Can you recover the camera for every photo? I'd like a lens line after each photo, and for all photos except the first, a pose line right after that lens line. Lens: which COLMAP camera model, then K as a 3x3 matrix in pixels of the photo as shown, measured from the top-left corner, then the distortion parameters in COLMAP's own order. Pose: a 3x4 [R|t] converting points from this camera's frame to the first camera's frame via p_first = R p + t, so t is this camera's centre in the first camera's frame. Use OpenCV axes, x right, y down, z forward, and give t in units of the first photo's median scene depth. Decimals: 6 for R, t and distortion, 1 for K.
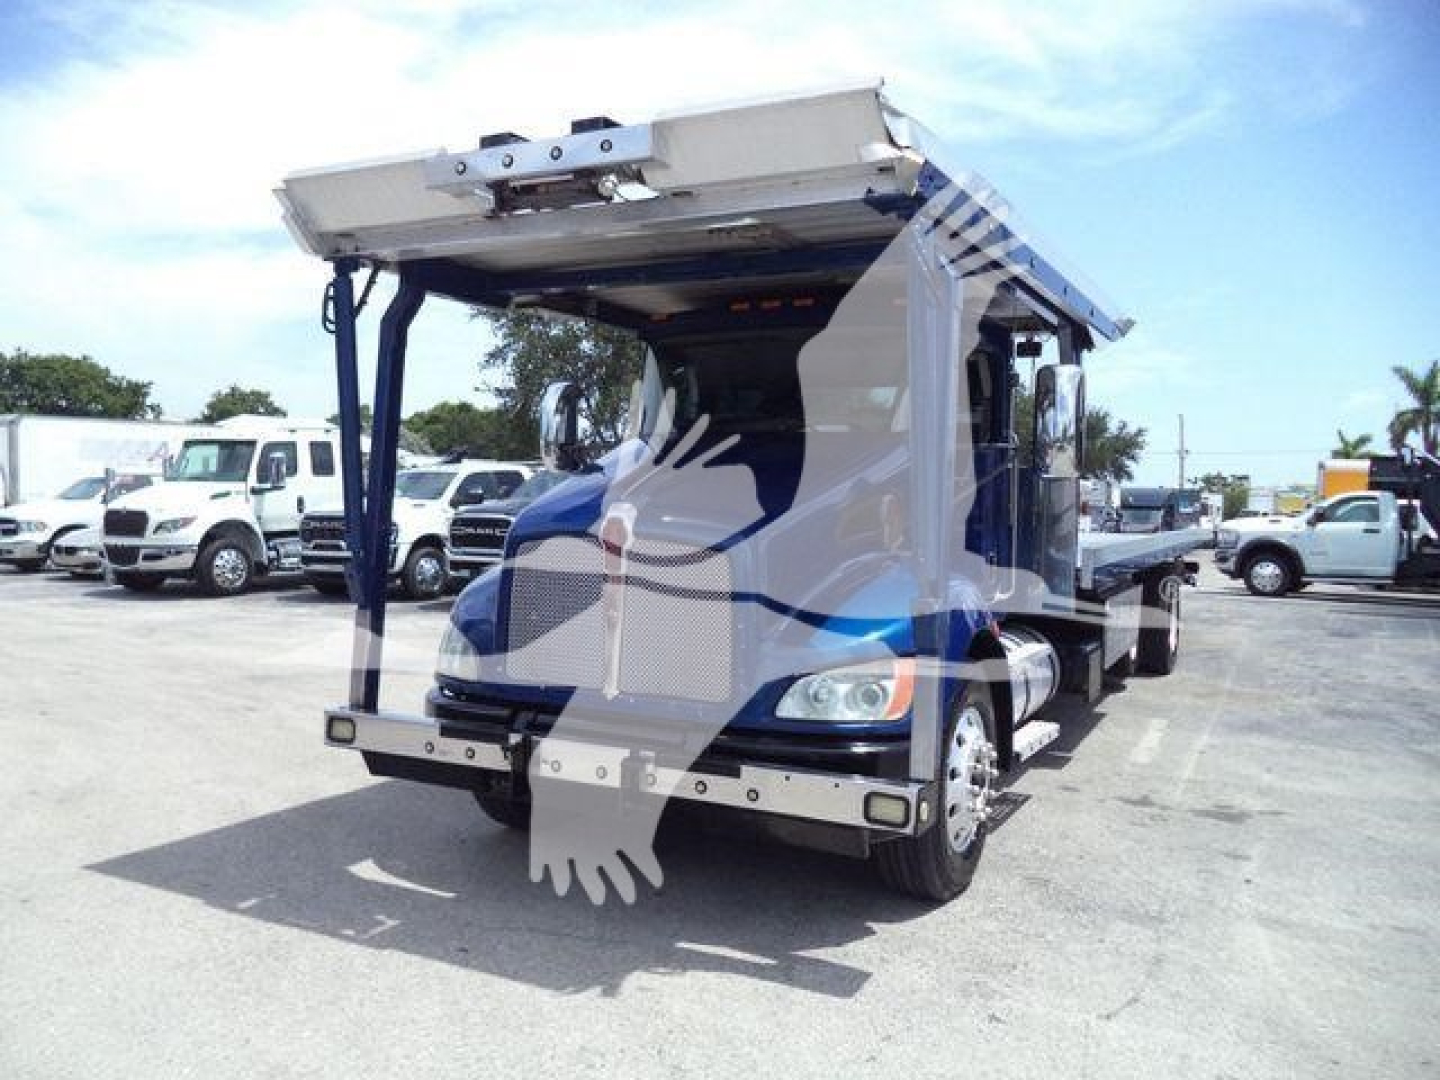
lens RADIAL K [[1156.6, 0, 711.0], [0, 1156.6, 544.8], [0, 0, 1]] dist [-0.003261, -0.012477]
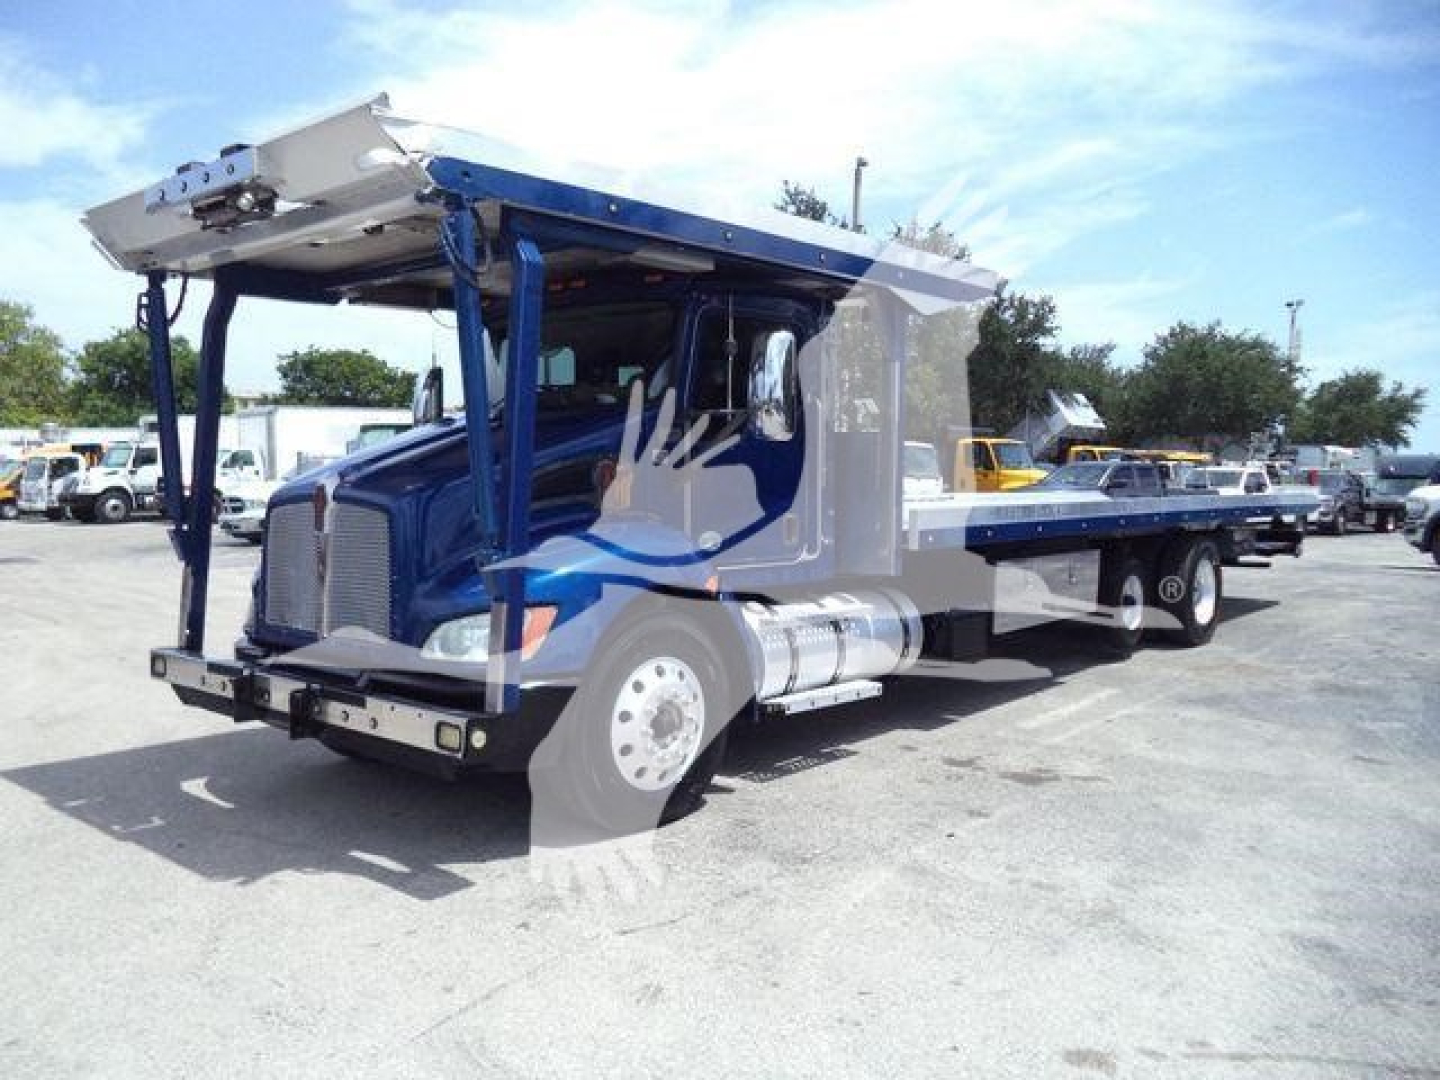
lens RADIAL K [[1164.8, 0, 732.0], [0, 1164.8, 542.8], [0, 0, 1]] dist [-0.025234, -0.002423]
pose [[0.976264, -0.000452, -0.216585, 0.578211], [0.004433, 0.999830, 0.017894, 0.016759], [0.216541, -0.018429, 0.976100, -0.040704]]
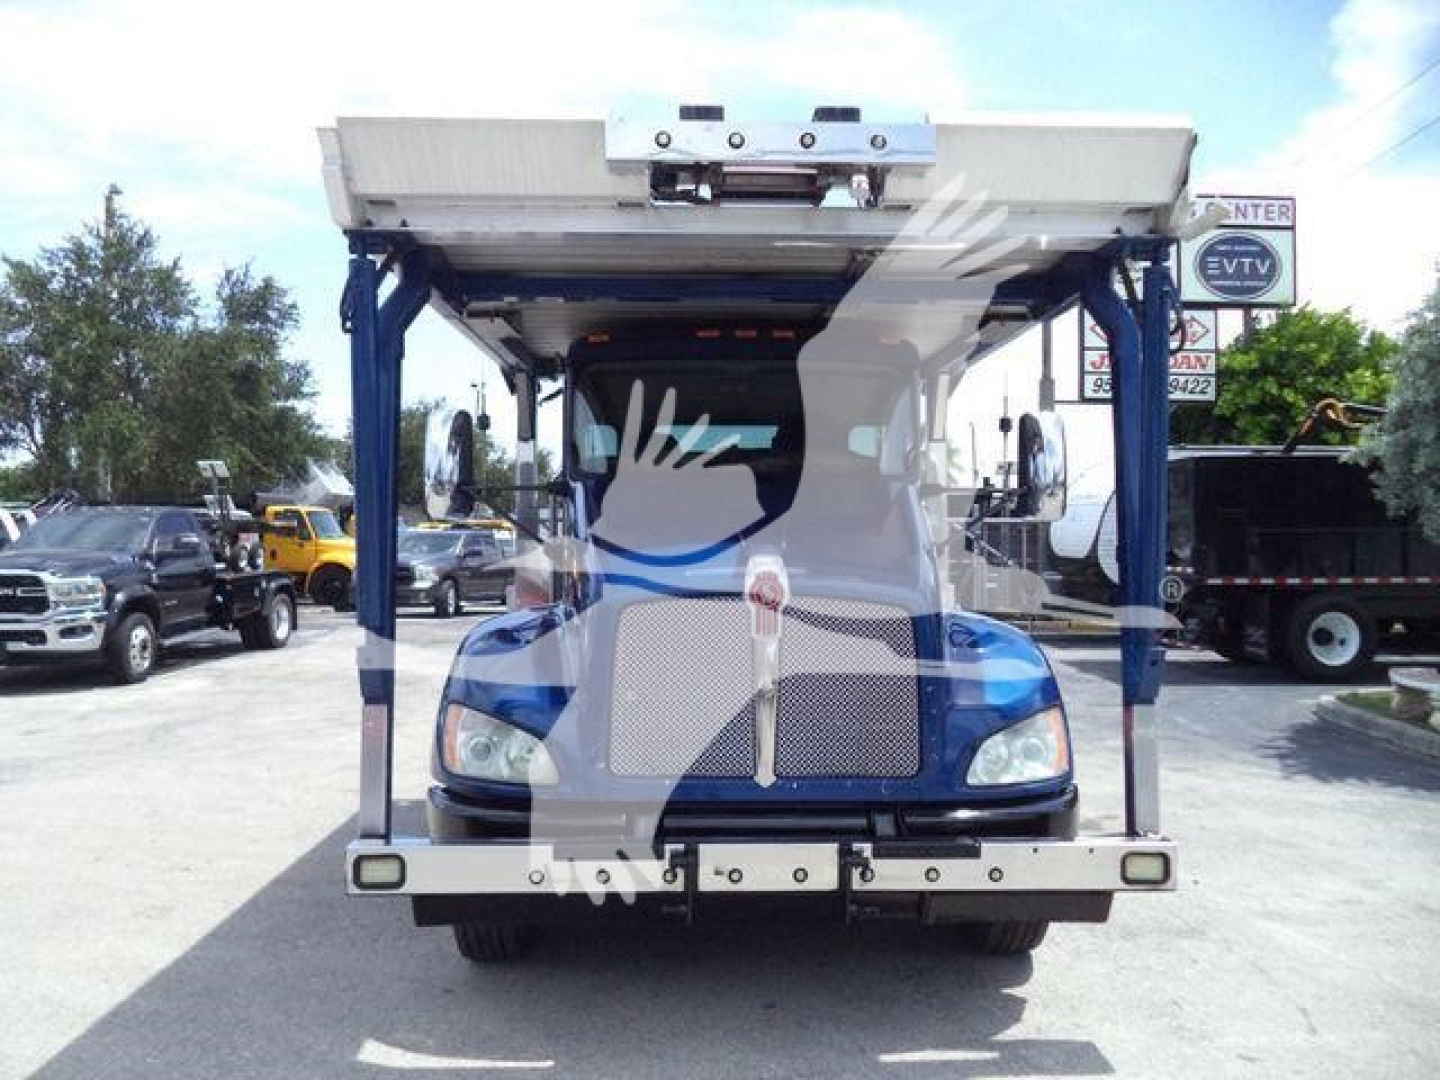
lens RADIAL K [[1156.6, 0, 711.0], [0, 1156.6, 544.8], [0, 0, 1]] dist [-0.003261, -0.012477]
pose [[0.874243, -0.017589, 0.485170, -0.544161], [0.033211, 0.999169, -0.023621, -0.025636], [-0.484352, 0.036763, 0.874101, 0.279053]]
